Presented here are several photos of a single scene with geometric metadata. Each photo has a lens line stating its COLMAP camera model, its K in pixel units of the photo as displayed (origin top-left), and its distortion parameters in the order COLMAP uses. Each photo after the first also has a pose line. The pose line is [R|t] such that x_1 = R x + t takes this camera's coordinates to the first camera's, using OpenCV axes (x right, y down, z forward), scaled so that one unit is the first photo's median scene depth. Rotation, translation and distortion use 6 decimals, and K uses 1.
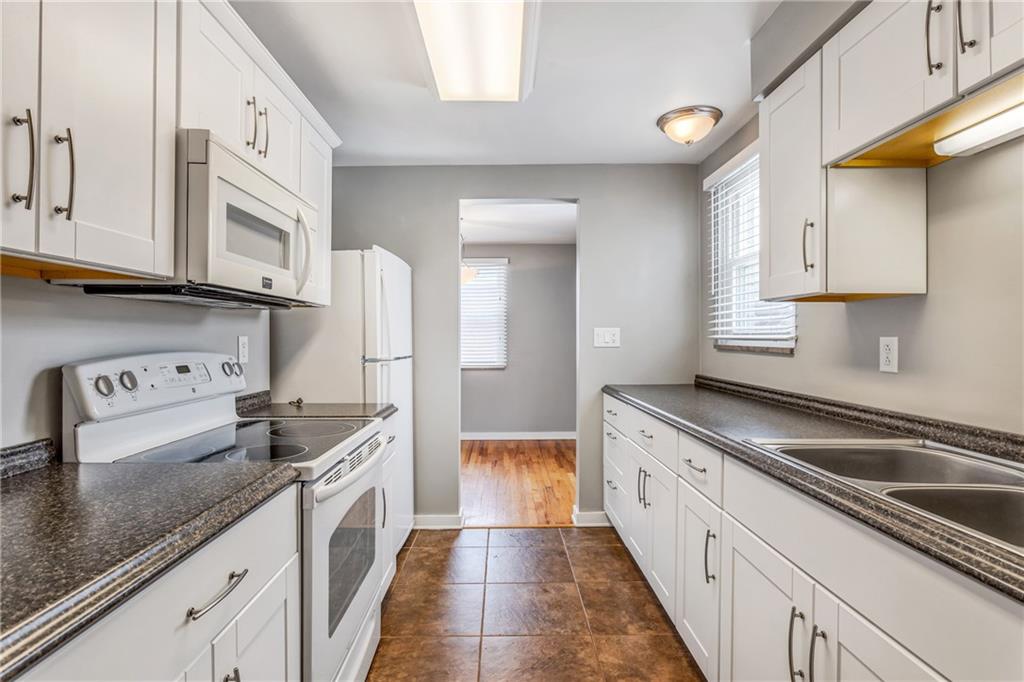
lens RADIAL K [[579.3, 0, 512.0], [0, 579.3, 341.0], [0, 0, 1]] dist [-0.000387, 0.000262]
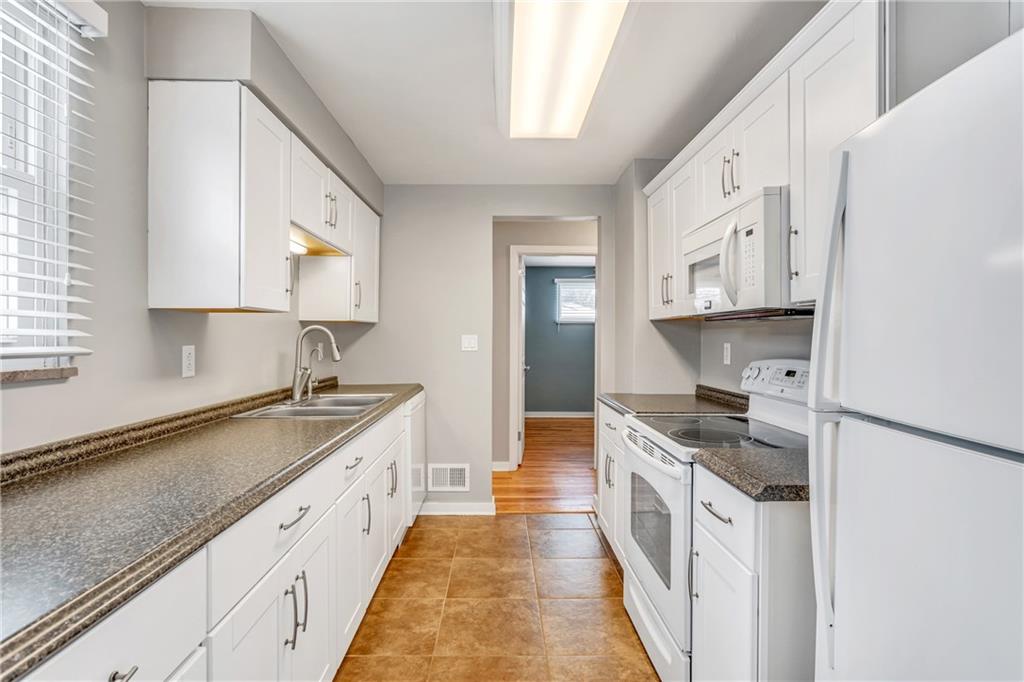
lens RADIAL K [[505.1, 0, 507.9], [0, 505.1, 337.9], [0, 0, 1]] dist [-0.019734, 0.007820]
pose [[-0.999986, -0.002196, 0.004778, 0.018748], [-0.002165, 0.999977, 0.006417, -0.028103], [-0.004792, 0.006406, -0.999968, 1.840385]]
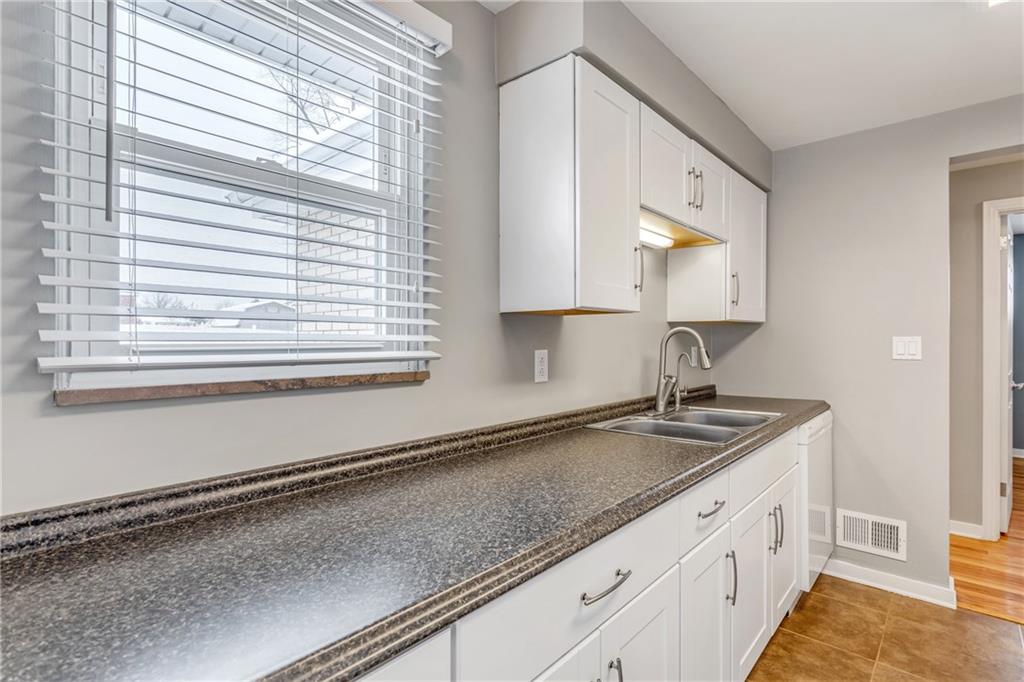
lens RADIAL K [[505.1, 0, 507.9], [0, 505.1, 337.9], [0, 0, 1]] dist [-0.019734, 0.007820]
pose [[-0.728213, 0.000937, 0.685351, 0.033213], [0.003830, 0.999989, 0.002702, -0.031005], [-0.685340, 0.004593, -0.728208, 1.622628]]
